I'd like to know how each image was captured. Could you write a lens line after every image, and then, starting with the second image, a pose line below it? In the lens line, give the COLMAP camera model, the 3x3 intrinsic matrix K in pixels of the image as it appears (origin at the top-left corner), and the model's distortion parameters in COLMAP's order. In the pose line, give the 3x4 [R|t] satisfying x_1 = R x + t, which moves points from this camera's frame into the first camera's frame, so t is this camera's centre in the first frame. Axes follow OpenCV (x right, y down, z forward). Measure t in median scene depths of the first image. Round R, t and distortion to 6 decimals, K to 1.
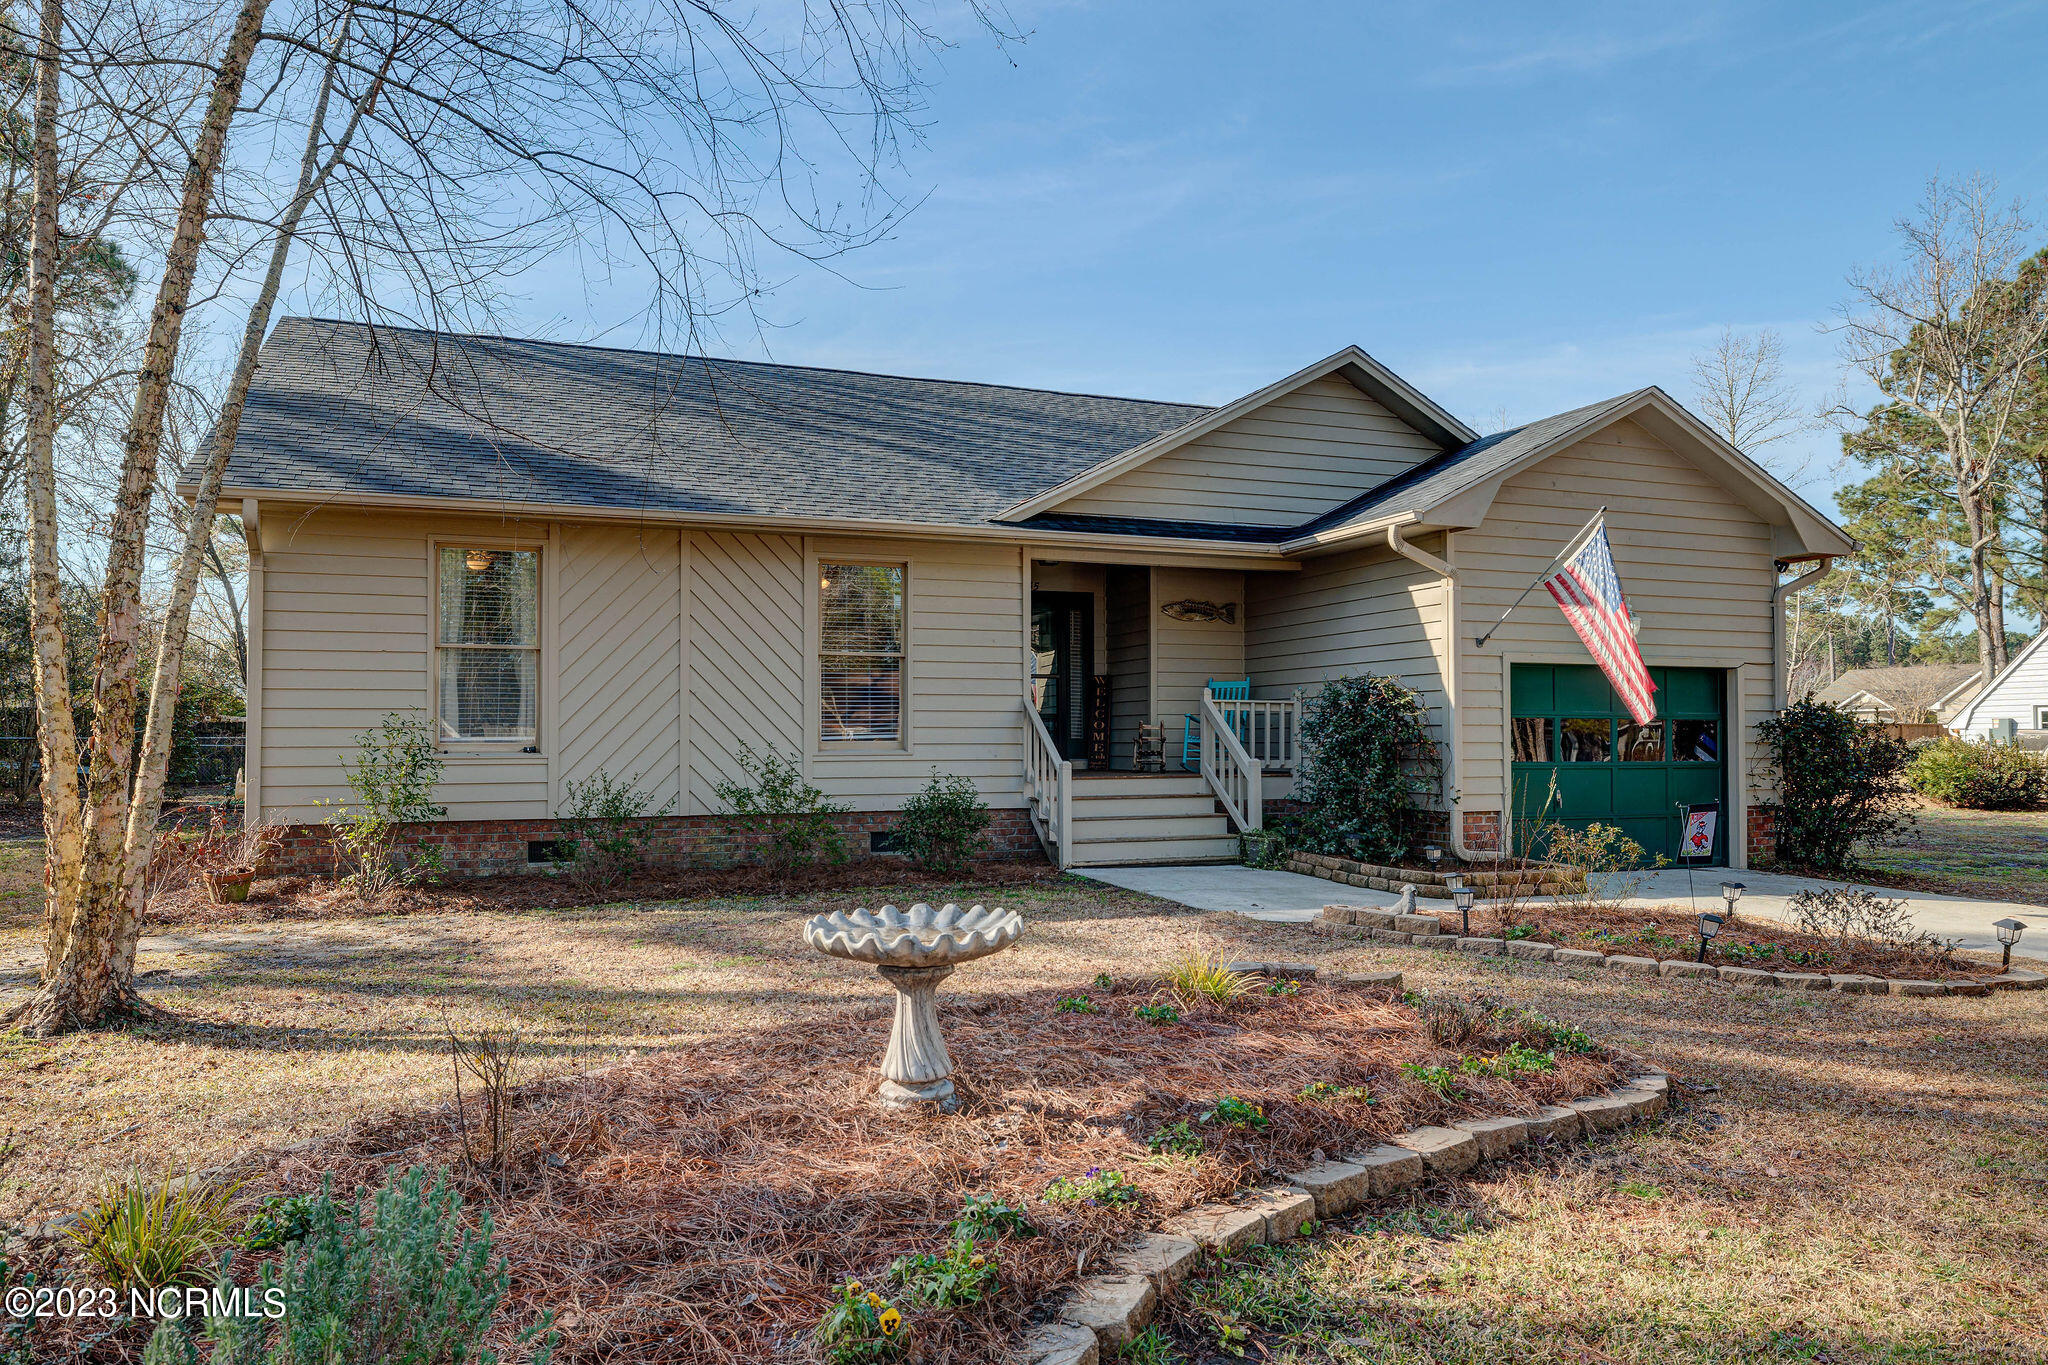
lens RADIAL K [[1324.6, 0, 1024.0], [0, 1324.6, 682.5], [0, 0, 1]] dist [0.003525, 0.001147]
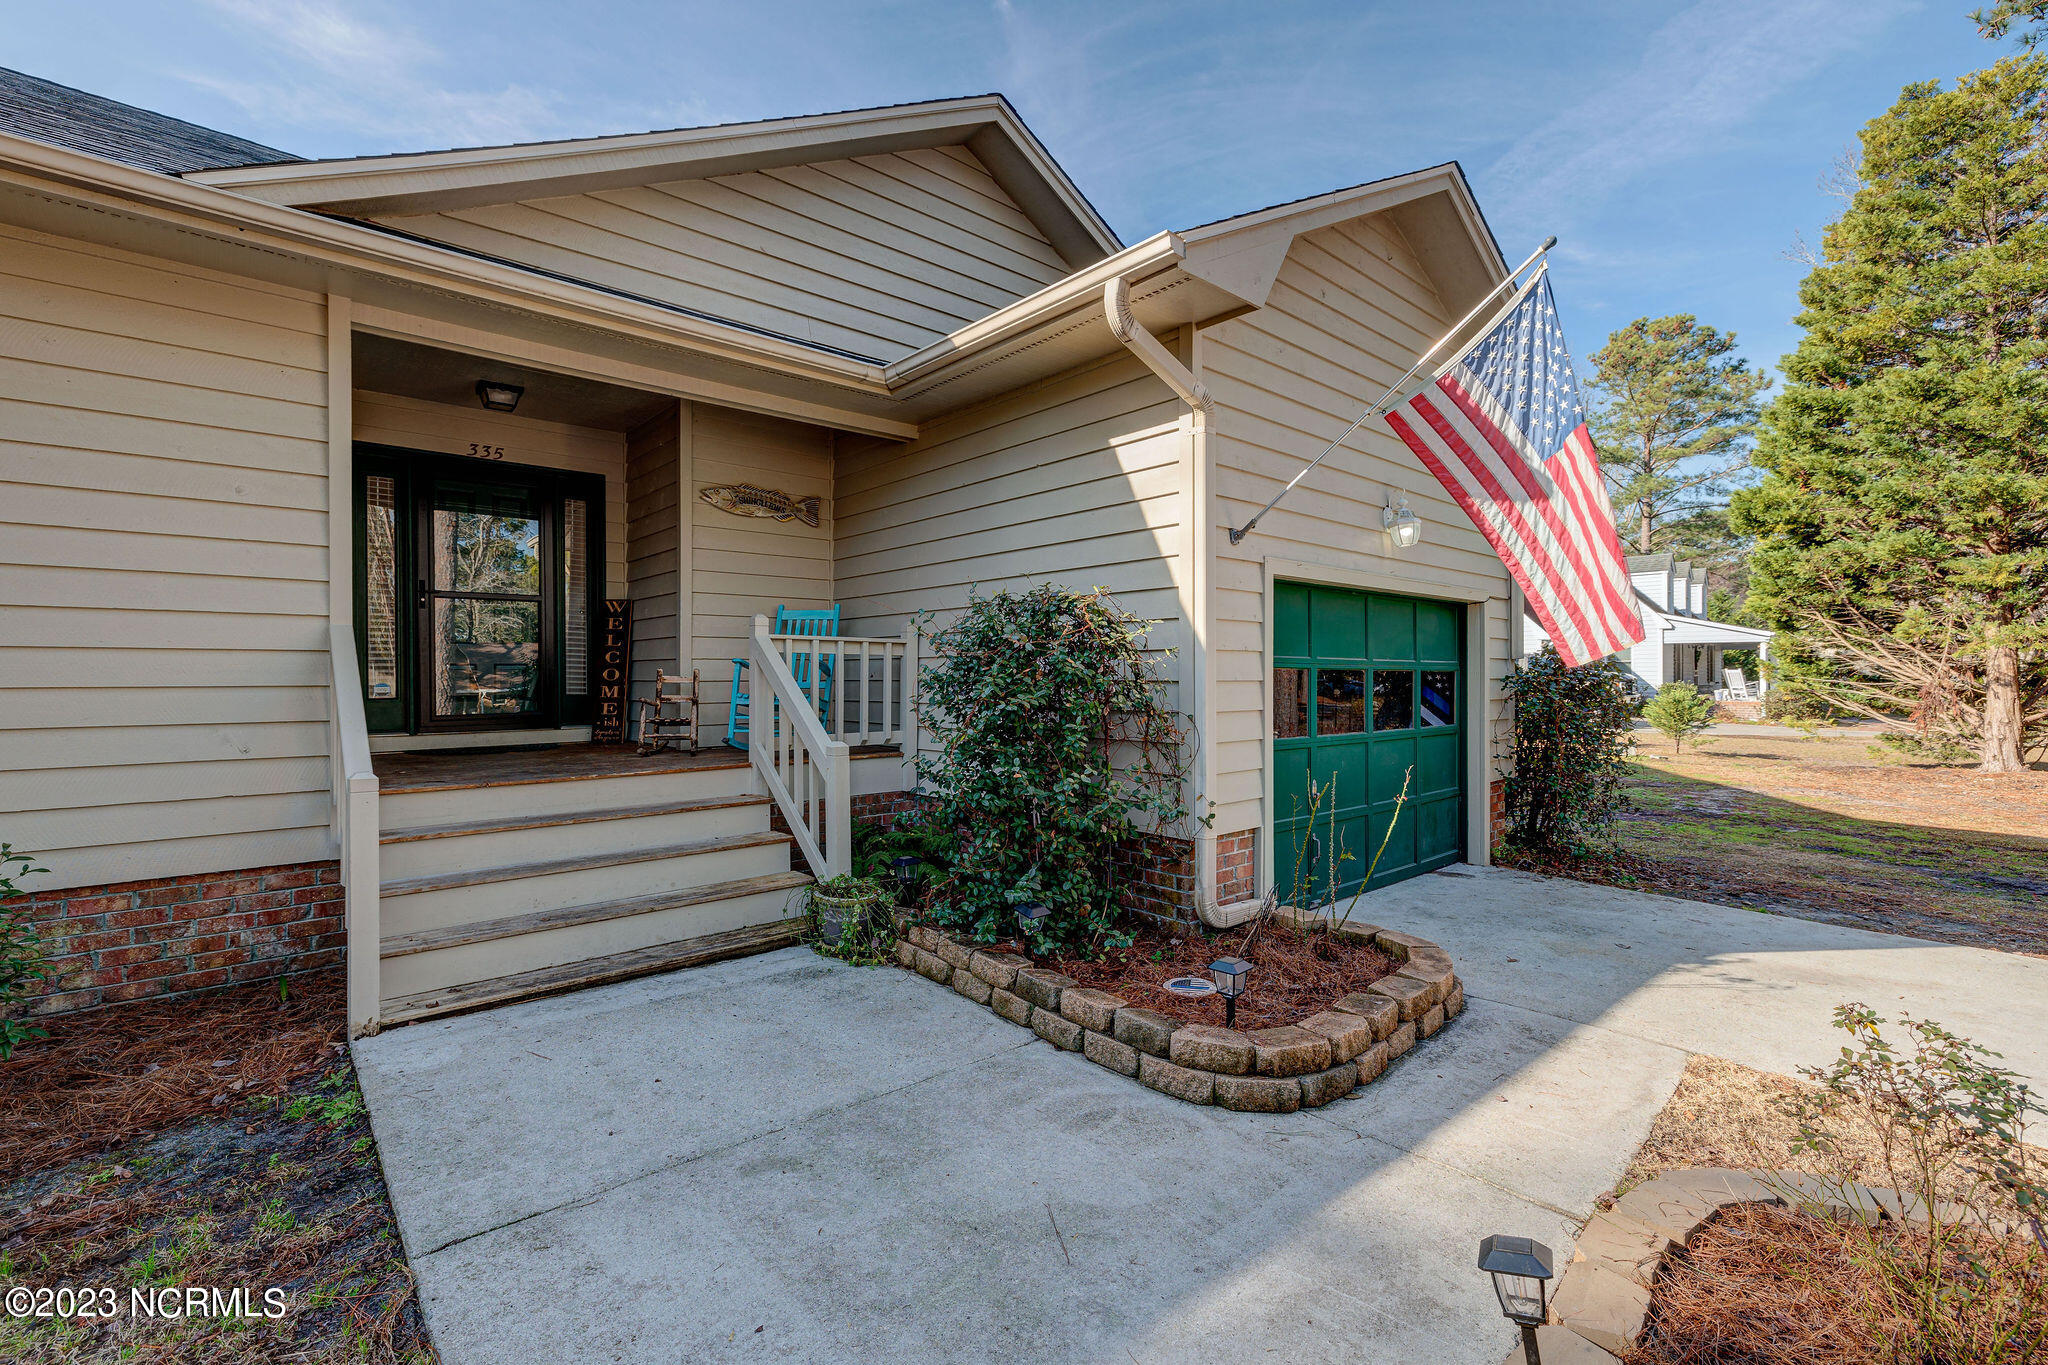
lens RADIAL K [[882.5, 0, 1044.8], [0, 882.5, 675.0], [0, 0, 1]] dist [0.000017, 0.000176]
pose [[0.931217, -0.001687, 0.364460, 0.122347], [-0.014245, 0.999057, 0.041023, 0.014150], [-0.364186, -0.043394, 0.930315, 0.639261]]
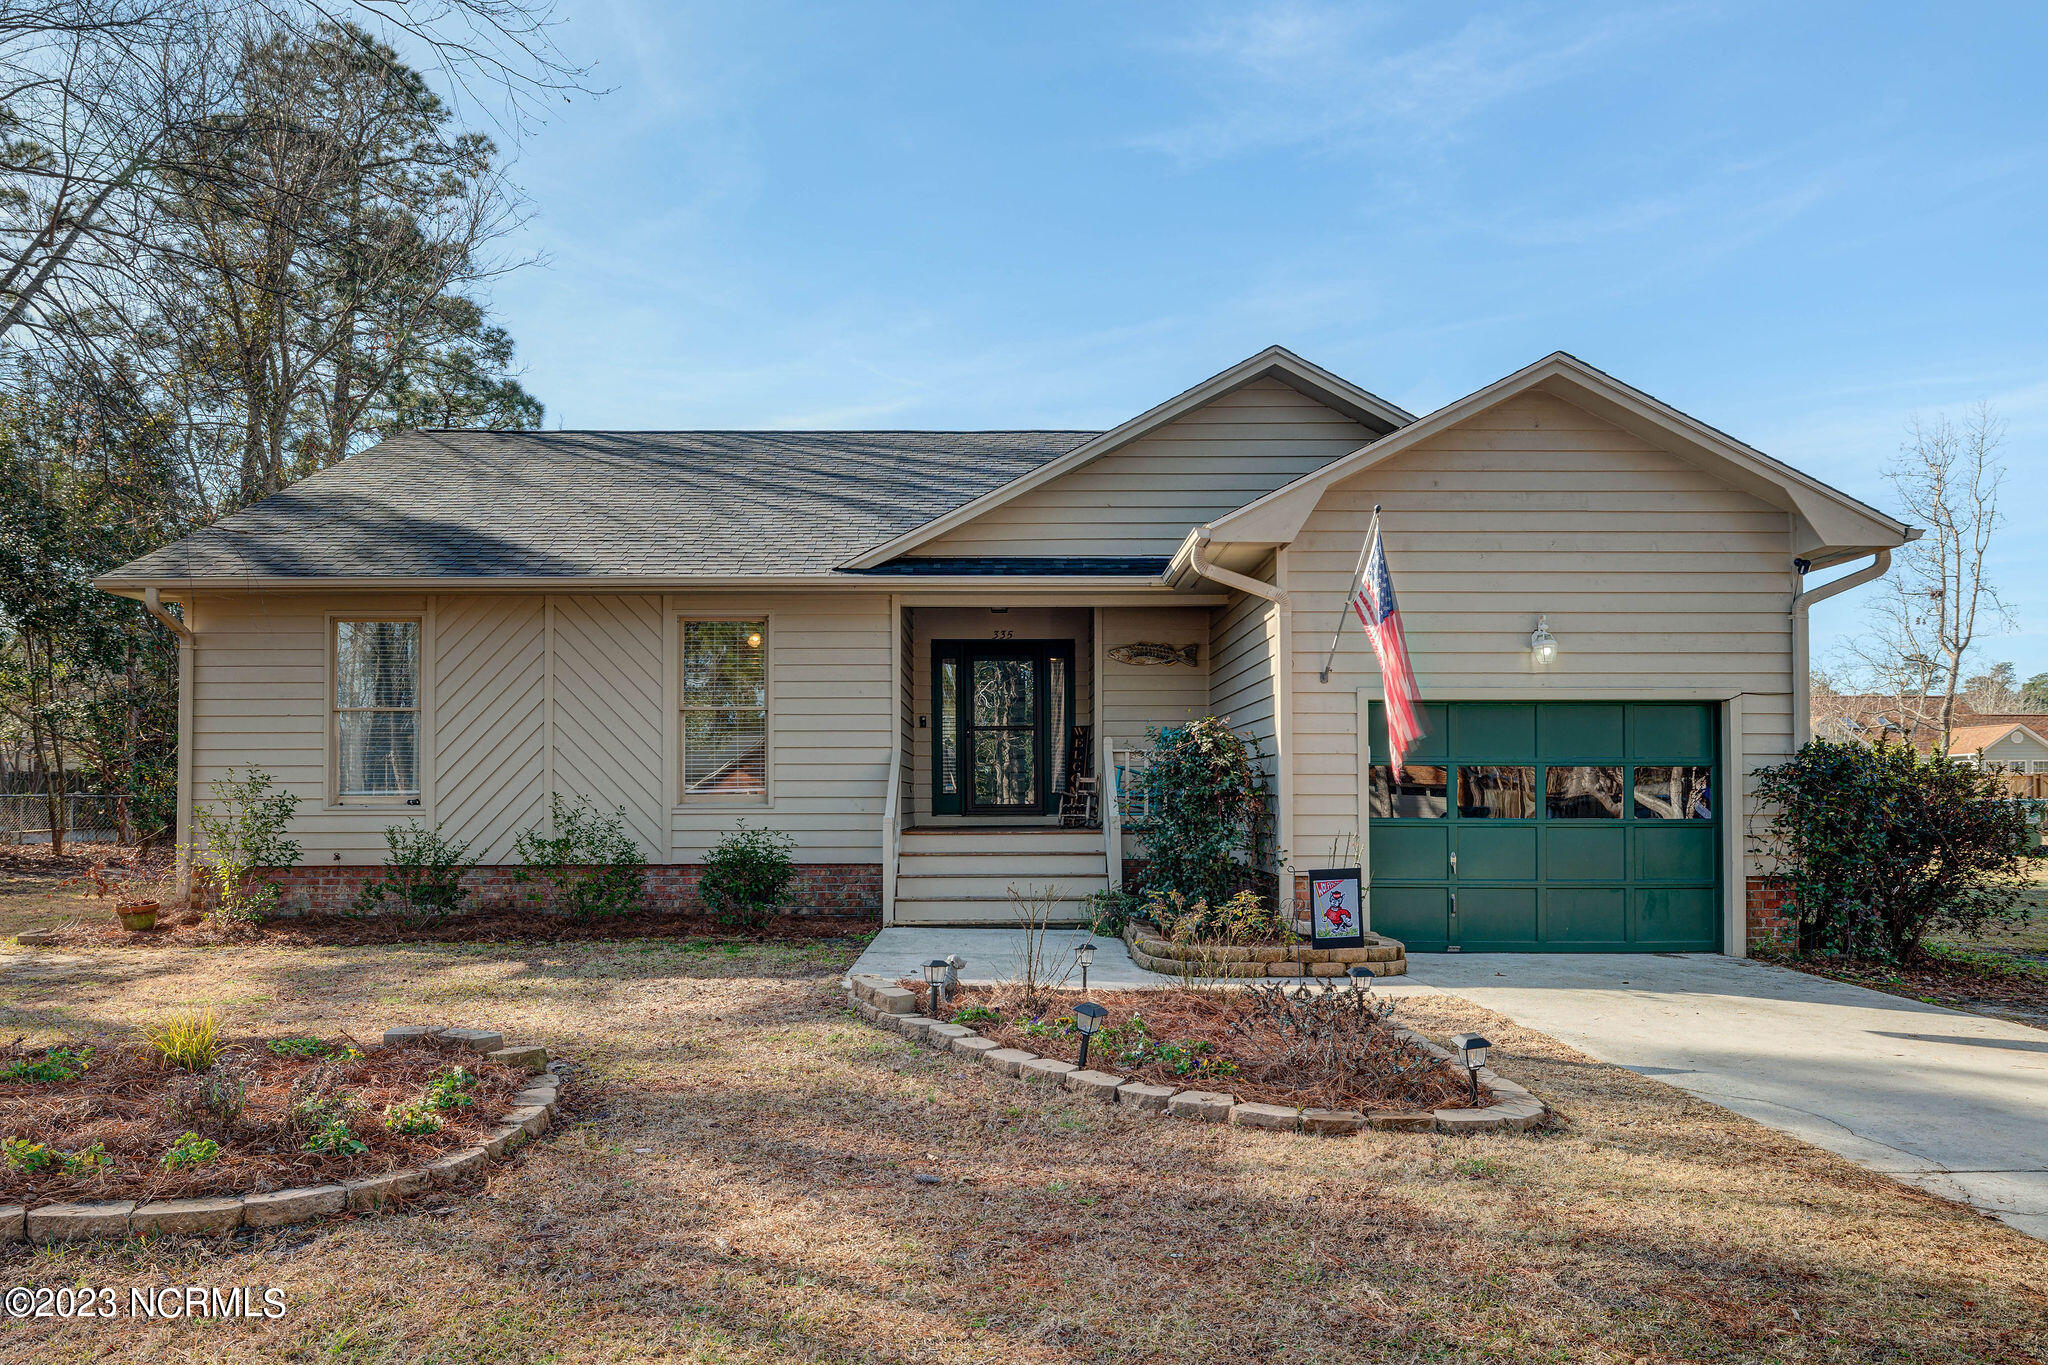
lens RADIAL K [[1303.8, 0, 1020.4], [0, 1303.8, 742.8], [0, 0, 1]] dist [-0.000610, 0.000318]
pose [[0.939769, -0.014968, -0.341483, 0.422829], [0.014942, 0.999885, -0.002707, 0.010697], [0.341485, -0.002559, 0.939884, 0.140334]]
